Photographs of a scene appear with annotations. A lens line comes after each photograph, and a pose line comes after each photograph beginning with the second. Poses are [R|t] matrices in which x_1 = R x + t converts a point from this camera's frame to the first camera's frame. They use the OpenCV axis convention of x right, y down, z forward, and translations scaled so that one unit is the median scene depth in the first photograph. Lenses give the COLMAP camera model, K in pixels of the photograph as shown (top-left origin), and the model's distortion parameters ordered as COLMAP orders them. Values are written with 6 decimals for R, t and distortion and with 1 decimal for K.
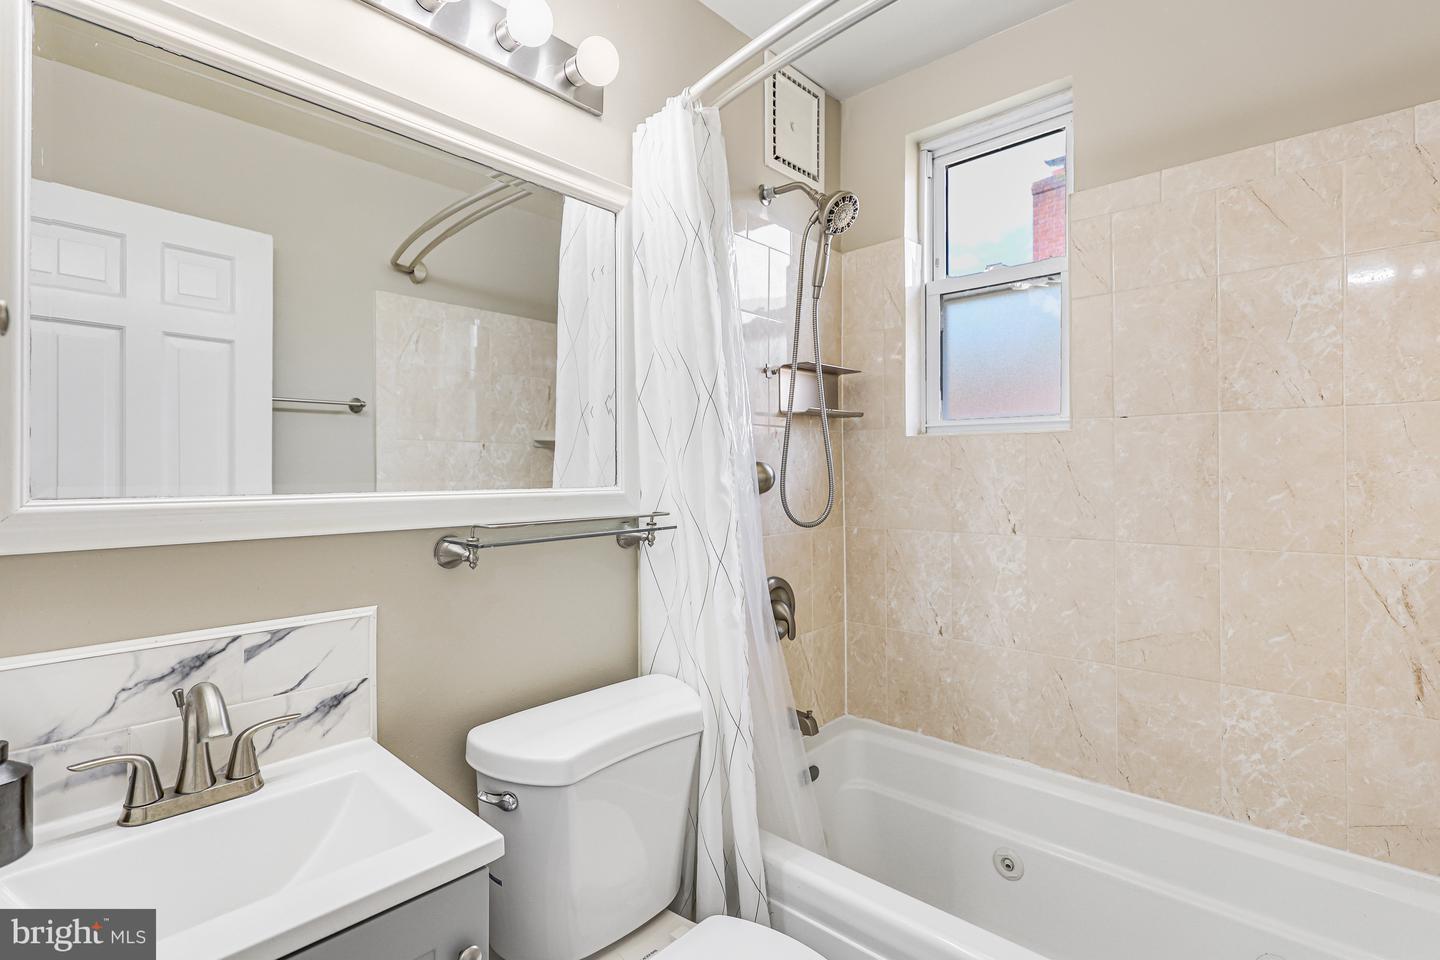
lens RADIAL K [[666.1, 0, 715.7], [0, 666.1, 473.0], [0, 0, 1]] dist [-0.000561, 0.001477]
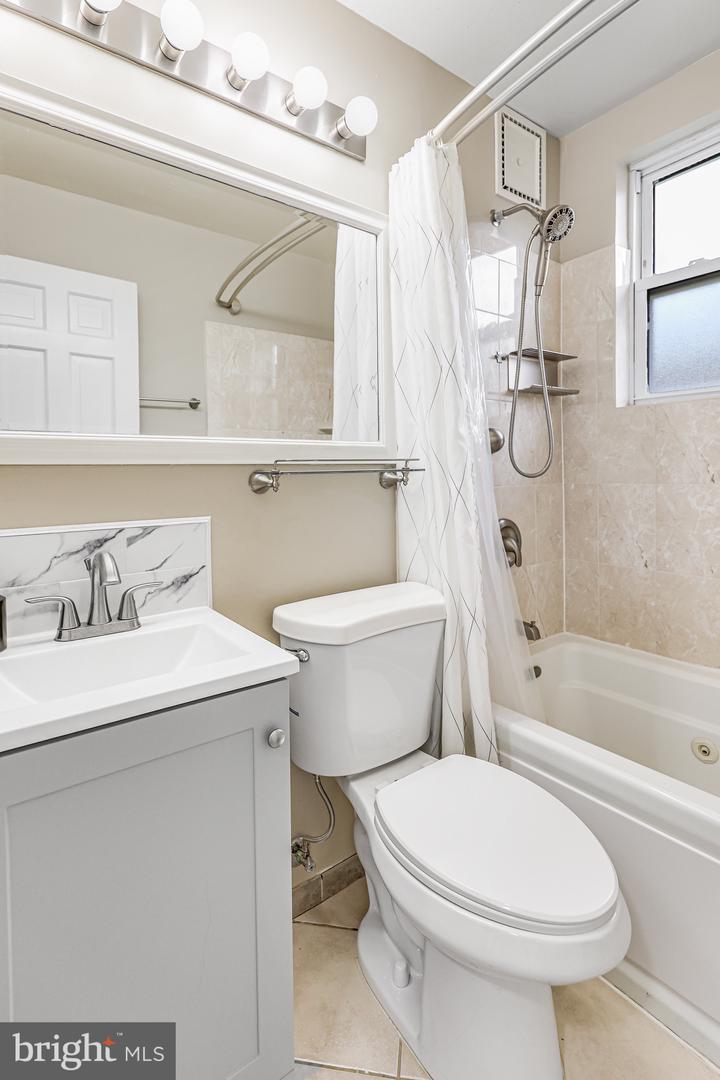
lens RADIAL K [[557.7, 0, 378.8], [0, 557.7, 613.7], [0, 0, 1]] dist [-0.000546, 0.000434]
pose [[0.985034, -0.007073, -0.172214, 0.036702], [0.010996, 0.999701, 0.021836, 0.325908], [0.172008, -0.023403, 0.984818, -0.089504]]
